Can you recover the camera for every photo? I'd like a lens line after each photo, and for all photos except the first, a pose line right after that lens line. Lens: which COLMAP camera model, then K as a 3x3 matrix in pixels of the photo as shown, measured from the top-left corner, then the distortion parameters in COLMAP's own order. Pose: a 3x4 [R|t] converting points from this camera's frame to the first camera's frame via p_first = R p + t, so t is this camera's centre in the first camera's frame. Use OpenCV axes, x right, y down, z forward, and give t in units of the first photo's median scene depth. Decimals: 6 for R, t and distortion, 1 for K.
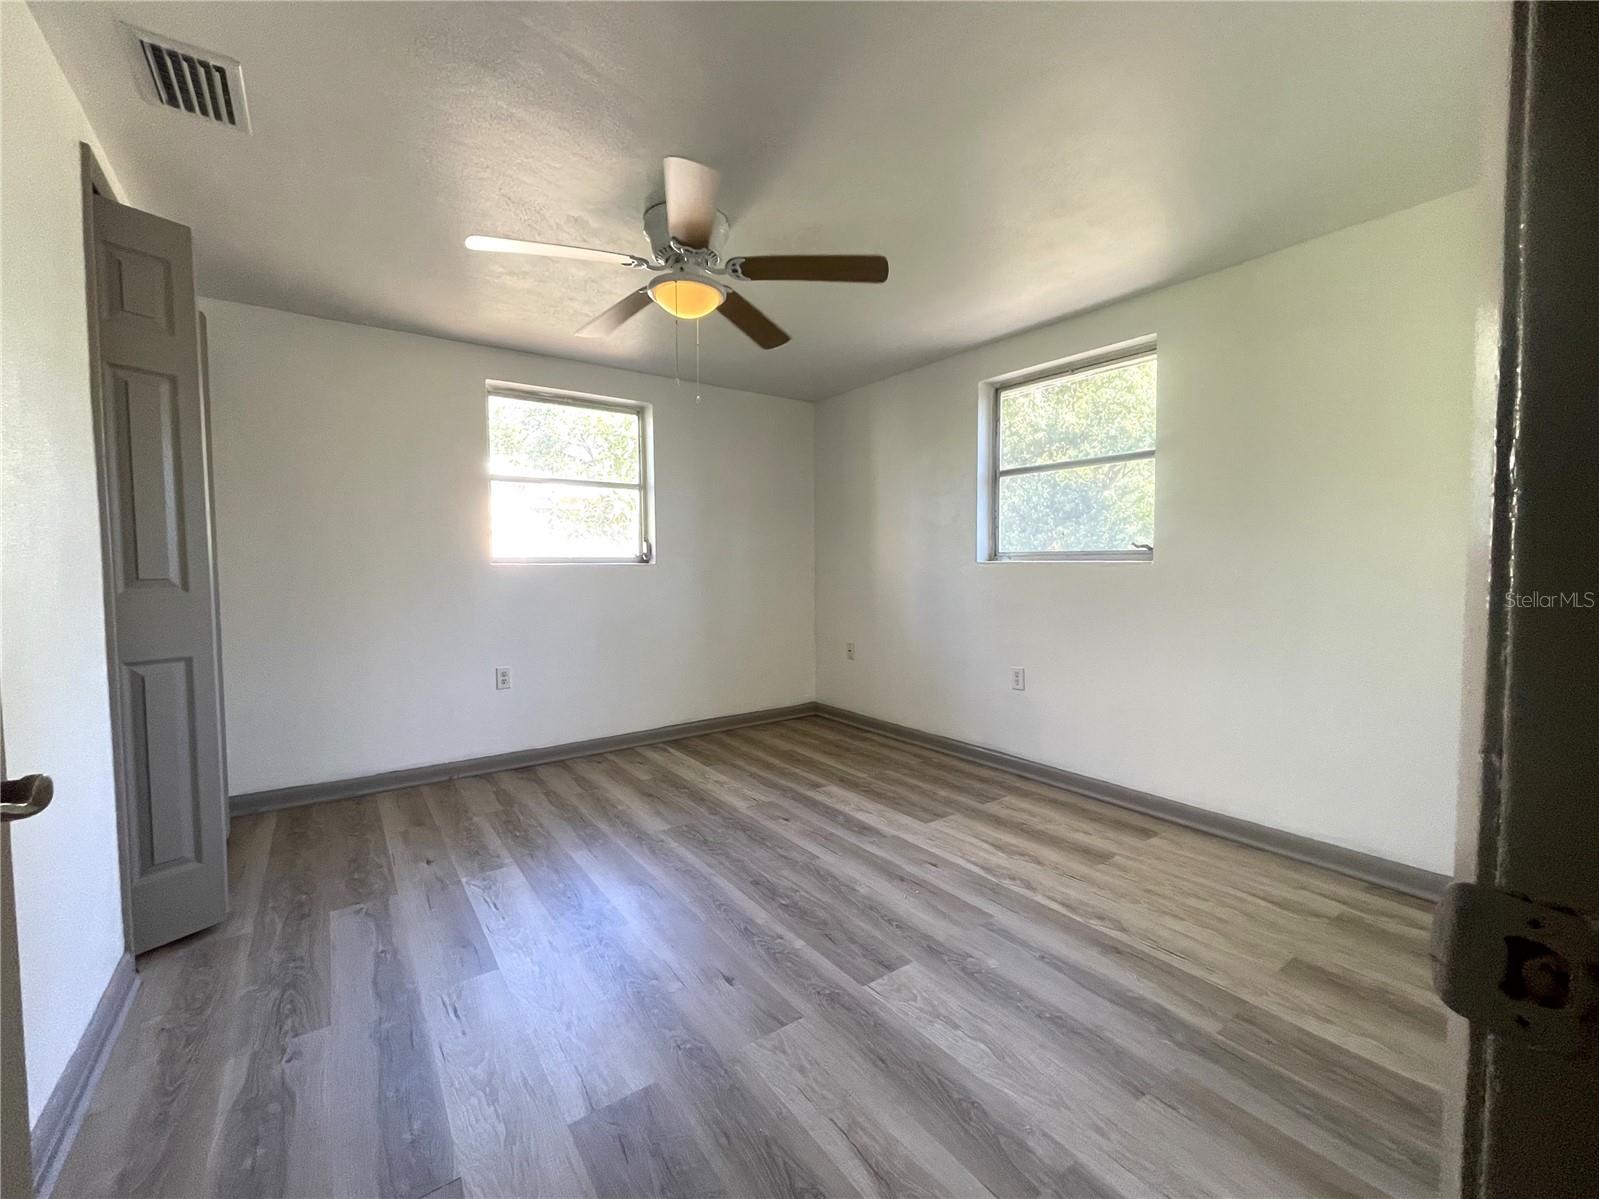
lens RADIAL K [[656.0, 0, 793.5], [0, 656.0, 595.3], [0, 0, 1]] dist [-0.000909, 0.000150]
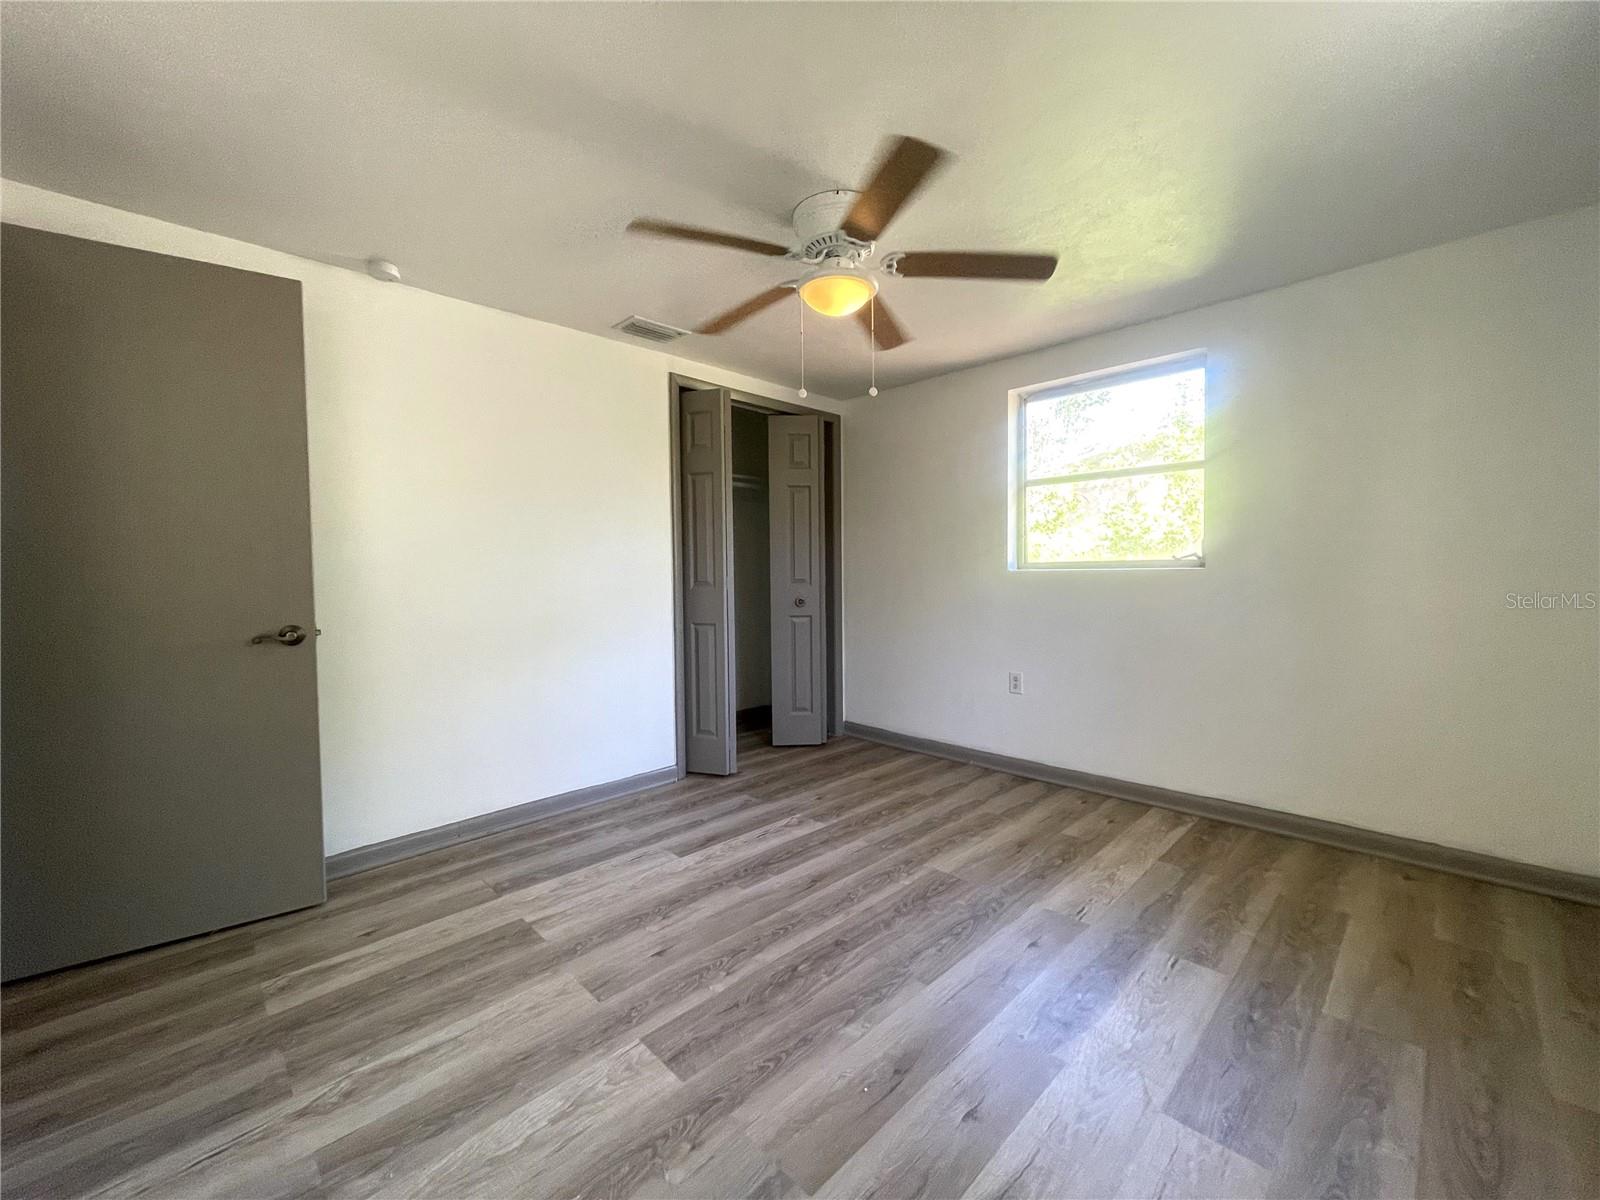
lens RADIAL K [[646.3, 0, 795.4], [0, 646.3, 595.8], [0, 0, 1]] dist [0.002141, 0.000319]
pose [[0.155031, 0.041582, -0.987034, 0.556700], [-0.037774, 0.998633, 0.036137, -0.036072], [0.987187, 0.031681, 0.156390, 0.582267]]
